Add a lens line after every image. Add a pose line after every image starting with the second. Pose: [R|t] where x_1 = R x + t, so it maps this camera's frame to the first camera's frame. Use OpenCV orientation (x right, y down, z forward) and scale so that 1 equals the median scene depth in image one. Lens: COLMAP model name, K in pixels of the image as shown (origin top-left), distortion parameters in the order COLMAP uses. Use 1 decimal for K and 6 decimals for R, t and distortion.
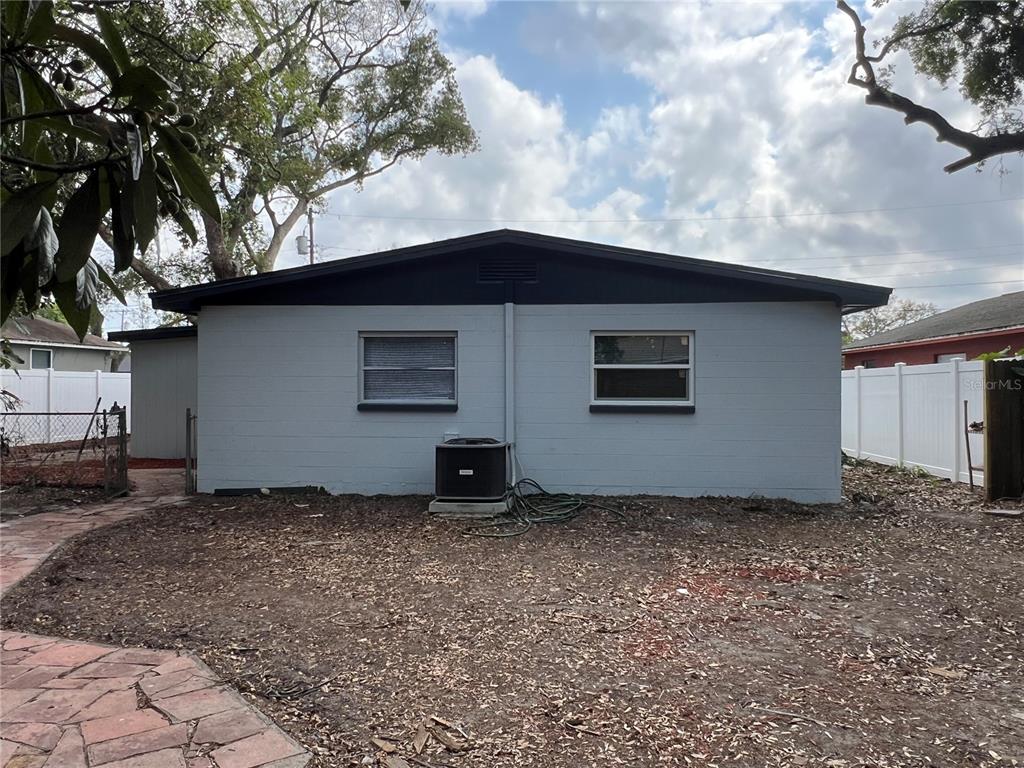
lens RADIAL K [[730.3, 0, 511.8], [0, 730.3, 382.3], [0, 0, 1]] dist [0.001288, 0.000941]
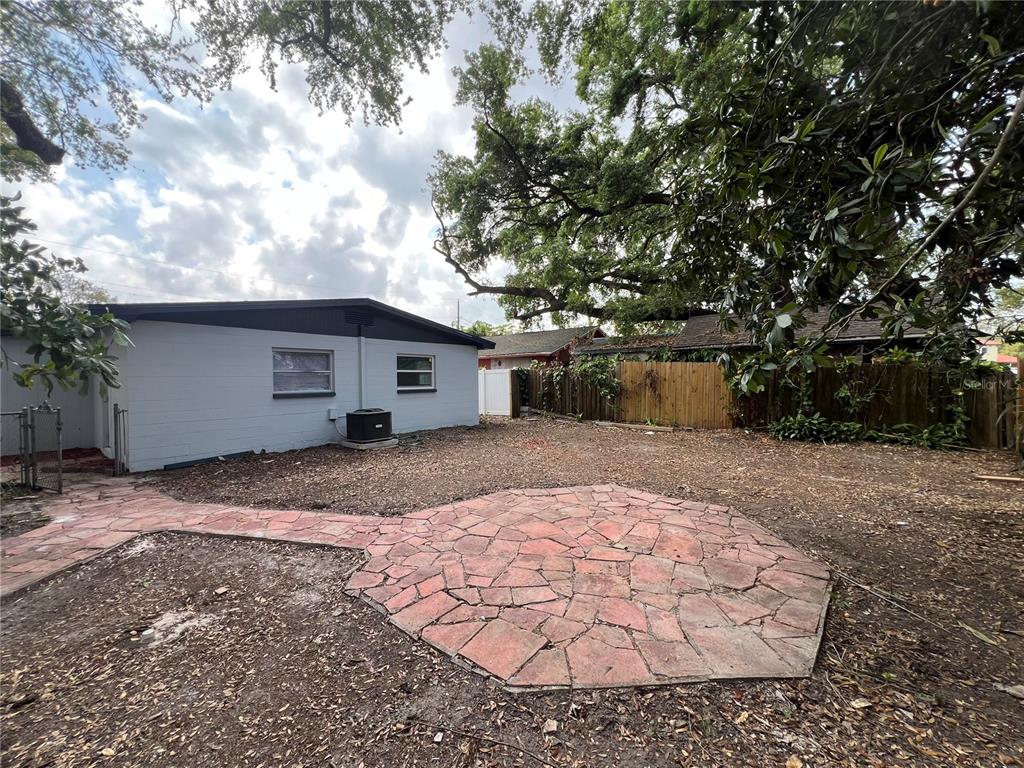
lens RADIAL K [[412.4, 0, 510.6], [0, 412.4, 381.3], [0, 0, 1]] dist [0.001210, -0.000568]
pose [[0.552948, -0.014624, 0.833088, -0.675818], [0.006503, 0.999891, 0.013236, -0.006091], [-0.833191, -0.001902, 0.552983, 0.093619]]
